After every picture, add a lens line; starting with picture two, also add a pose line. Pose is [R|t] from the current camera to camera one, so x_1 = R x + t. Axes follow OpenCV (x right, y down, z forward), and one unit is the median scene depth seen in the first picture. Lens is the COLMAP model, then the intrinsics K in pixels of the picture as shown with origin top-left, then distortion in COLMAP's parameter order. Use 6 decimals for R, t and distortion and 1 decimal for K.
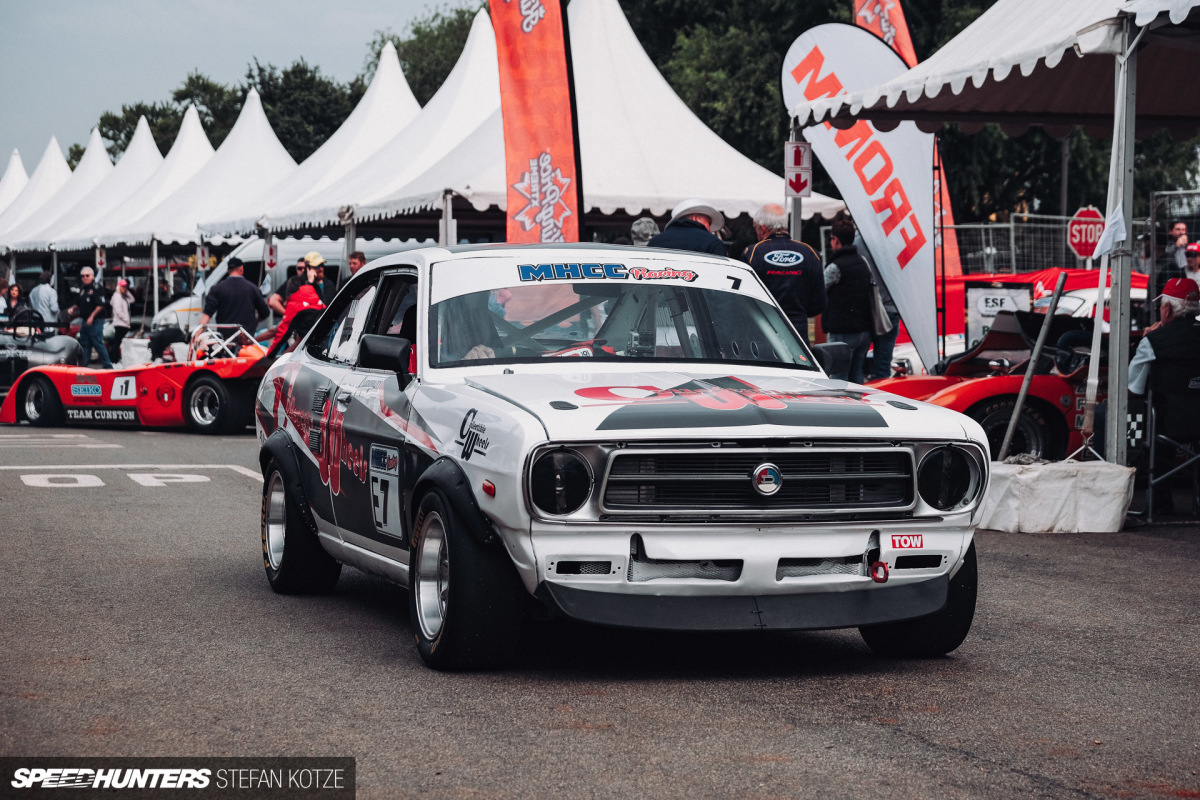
lens RADIAL K [[2481.4, 0, 600.0], [0, 2481.4, 400.0], [0, 0, 1]] dist [-0.052785, 0.130017]
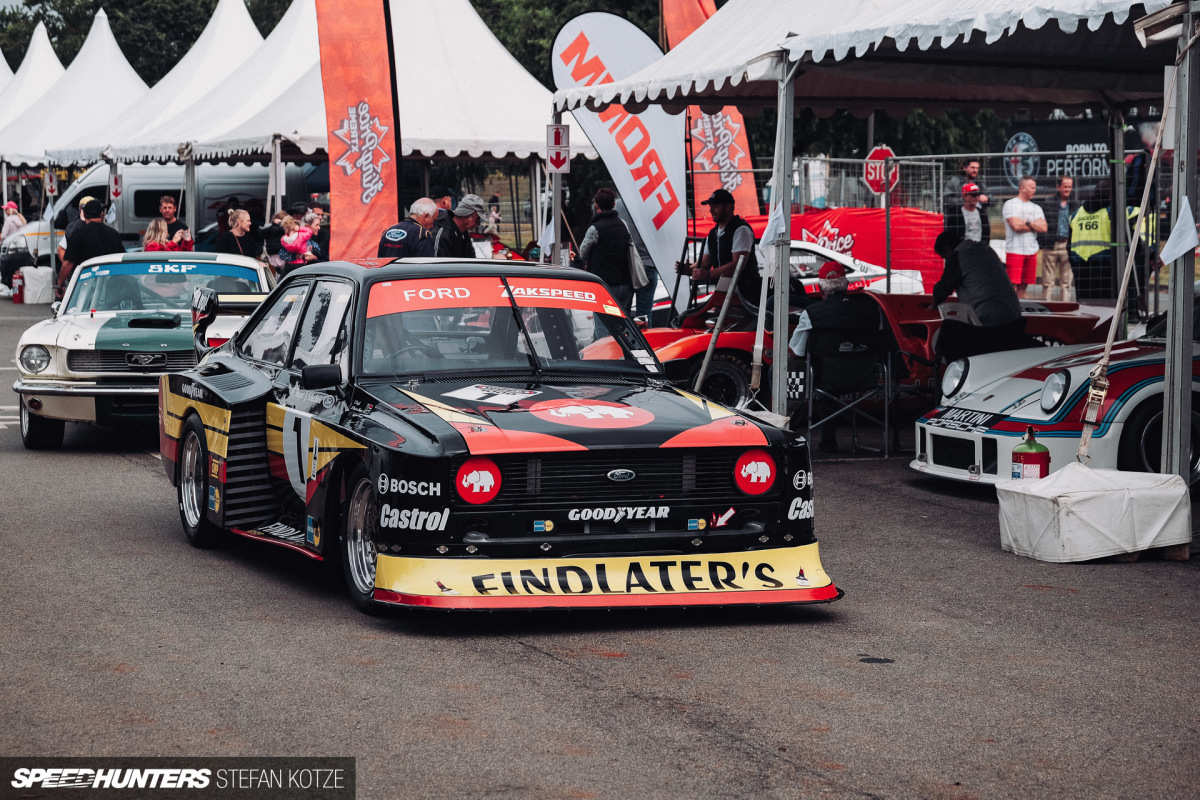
lens RADIAL K [[2704.9, 0, 600.0], [0, 2704.9, 400.0], [0, 0, 1]] dist [-0.036536, 0.015046]
pose [[0.999349, -0.004229, 0.035830, 0.035750], [0.002729, 0.999121, 0.041826, -0.018867], [-0.035975, -0.041701, 0.998482, -0.172680]]
